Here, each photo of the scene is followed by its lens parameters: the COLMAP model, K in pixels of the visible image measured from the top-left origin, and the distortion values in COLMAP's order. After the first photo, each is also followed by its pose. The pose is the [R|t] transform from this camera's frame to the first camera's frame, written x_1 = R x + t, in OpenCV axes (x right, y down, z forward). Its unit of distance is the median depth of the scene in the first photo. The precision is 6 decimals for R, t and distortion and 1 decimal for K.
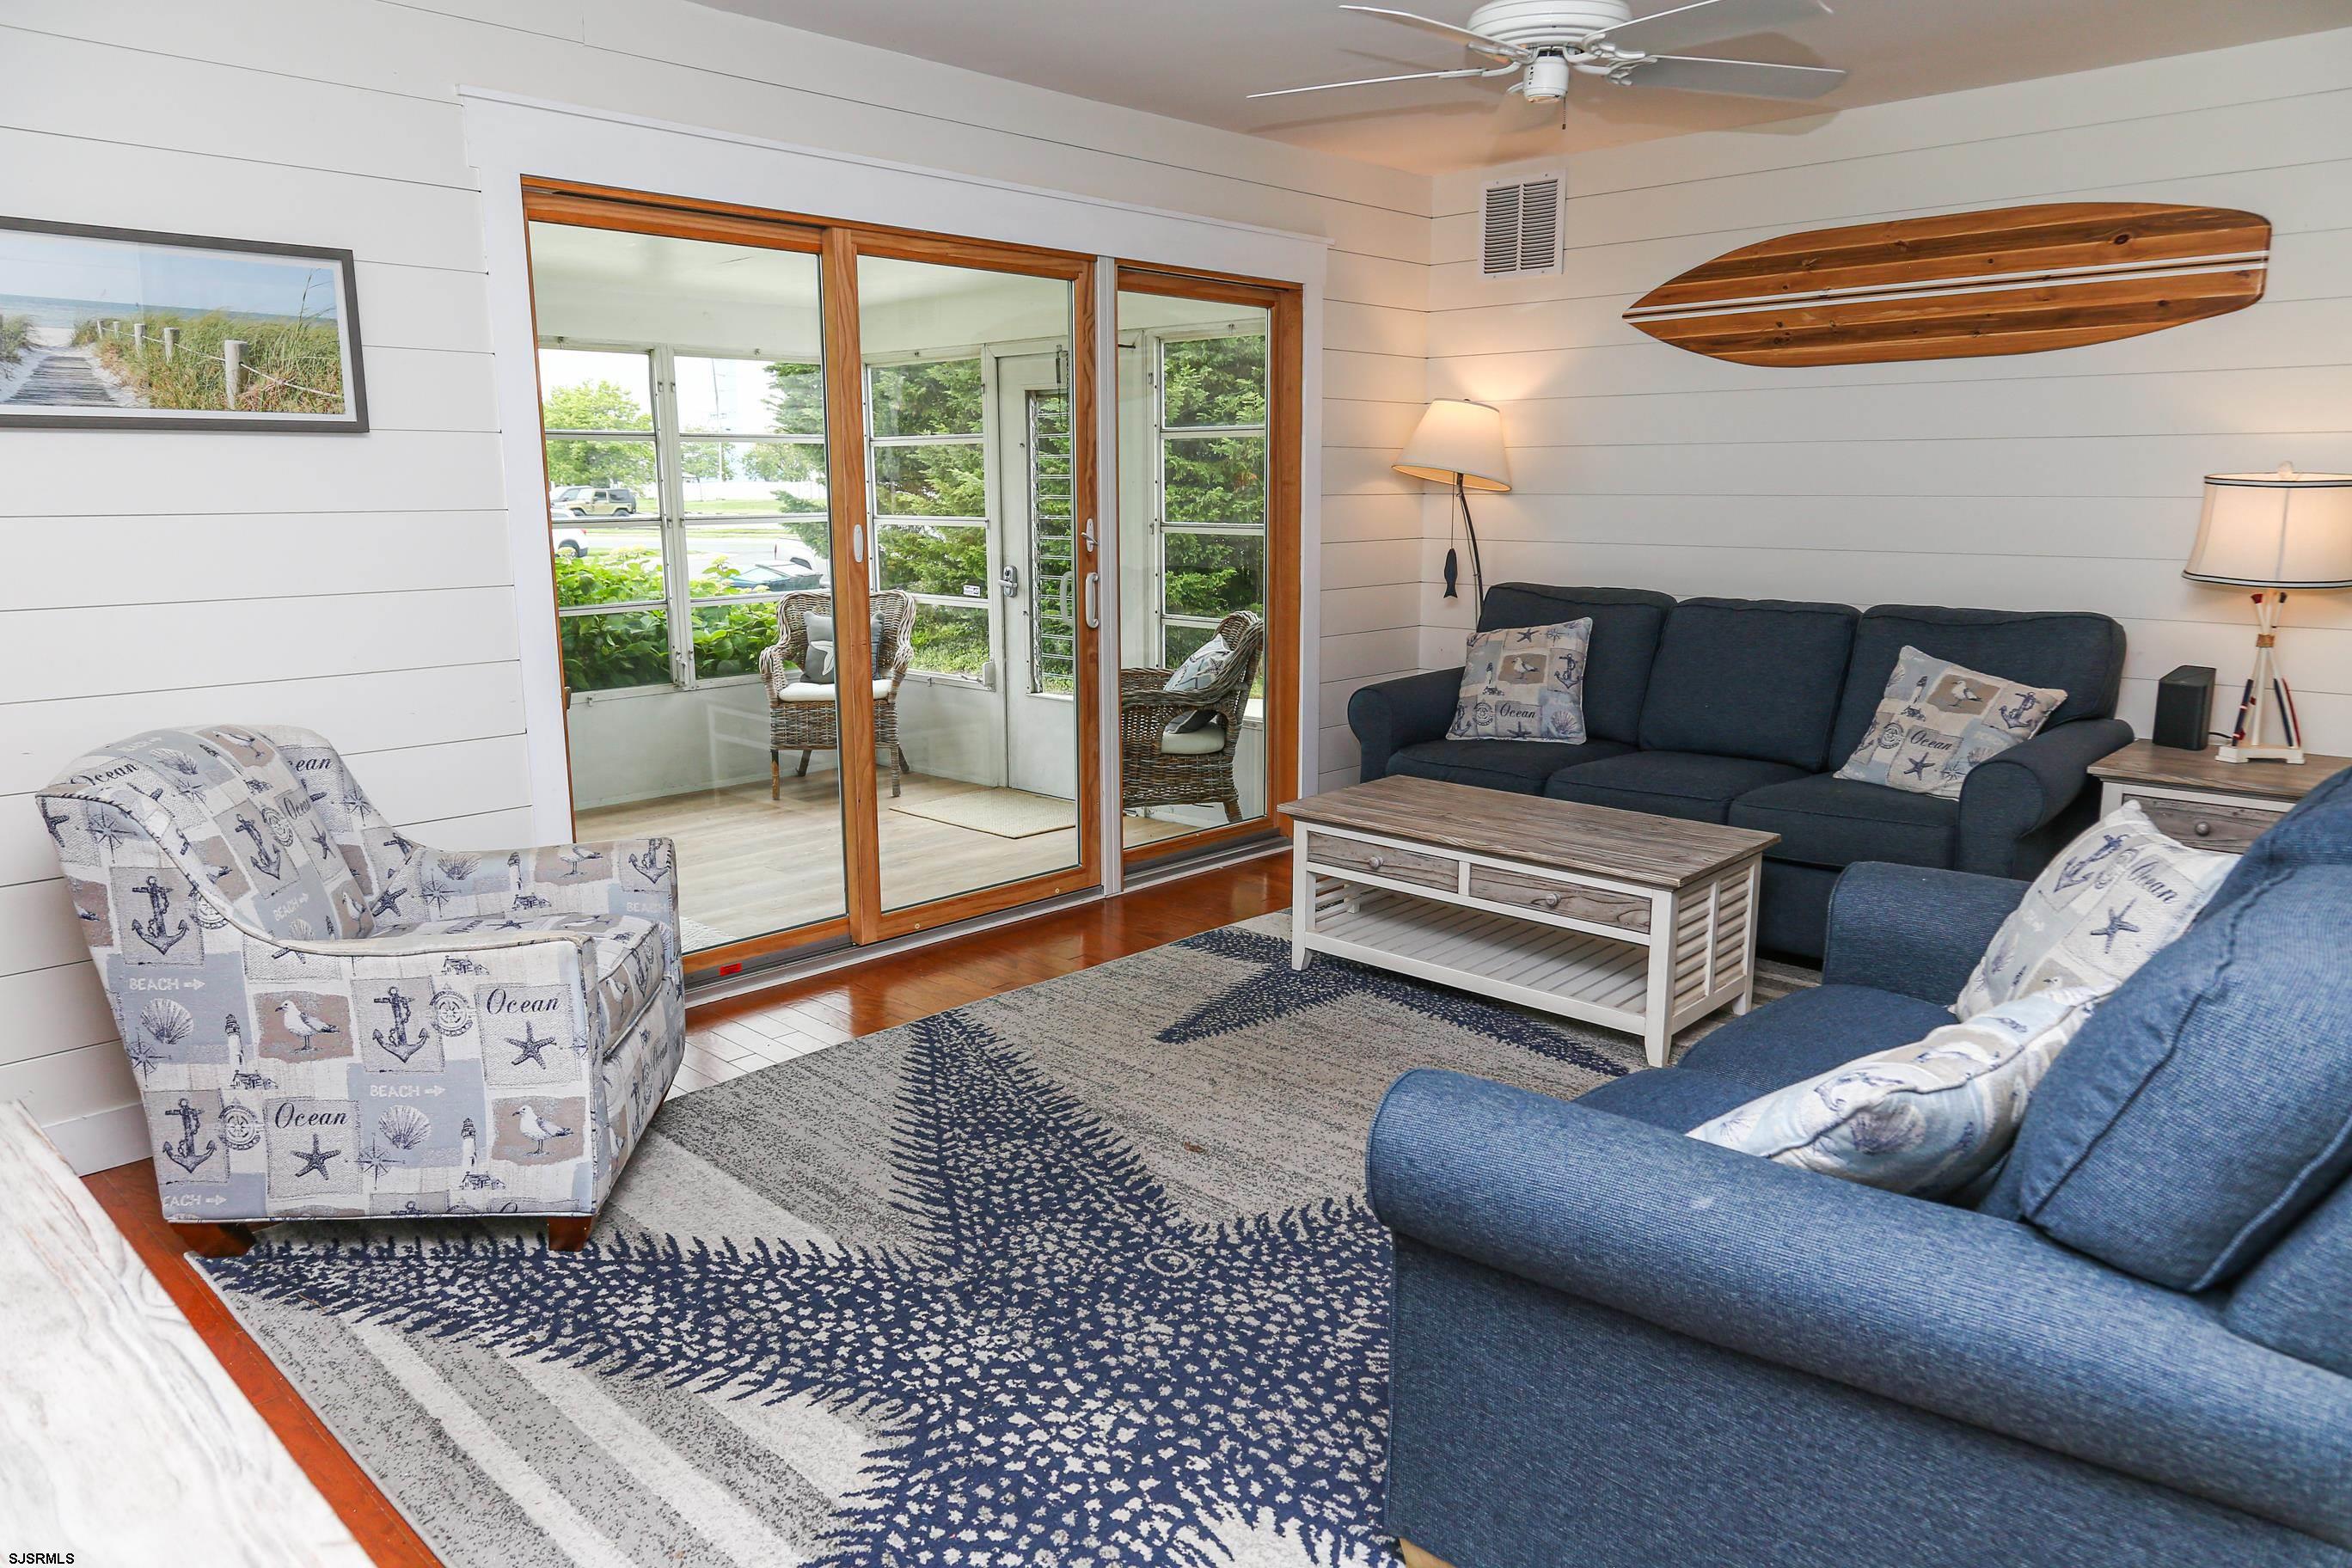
lens RADIAL K [[1562.9, 0, 1092.7], [0, 1562.9, 754.3], [0, 0, 1]] dist [0.009804, -0.002684]
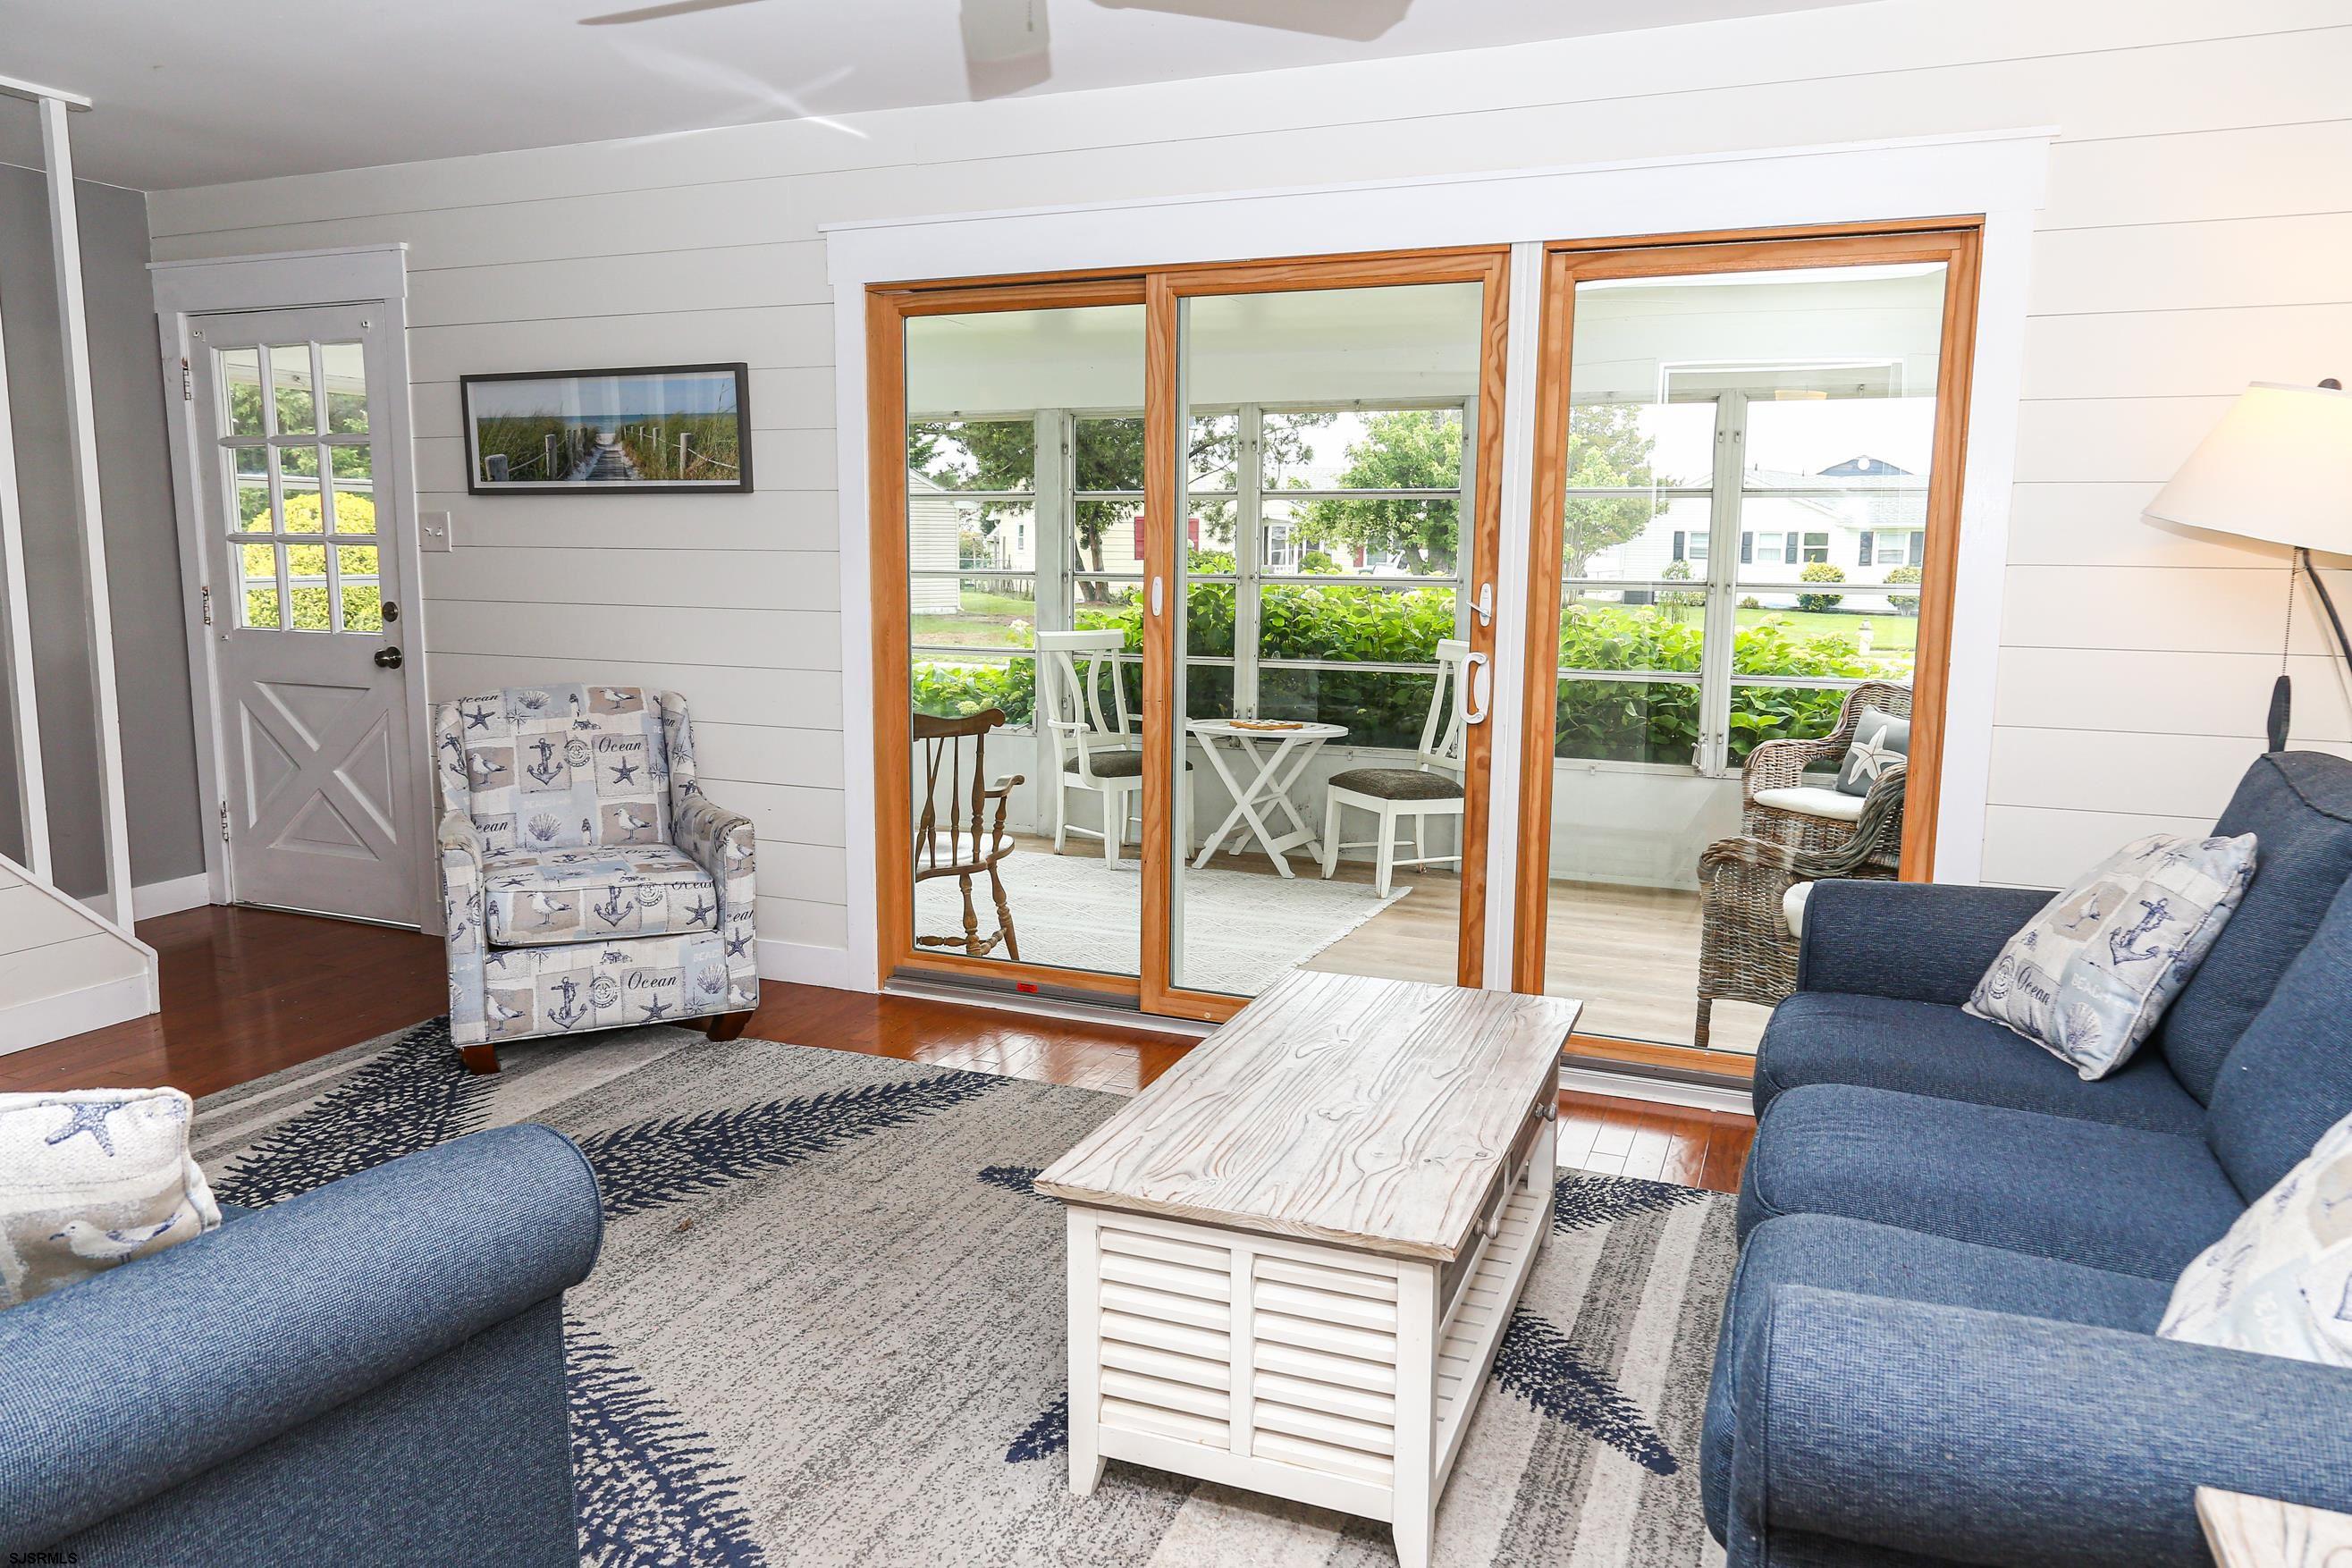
lens RADIAL K [[1562.9, 0, 1175.8], [0, 1562.9, 765.9], [0, 0, 1]] dist [0.009804, -0.002684]
pose [[0.382808, 0.137179, -0.913586, 0.985192], [-0.171144, 0.982327, 0.075788, -0.141550], [0.907837, 0.127342, 0.399520, 0.839734]]
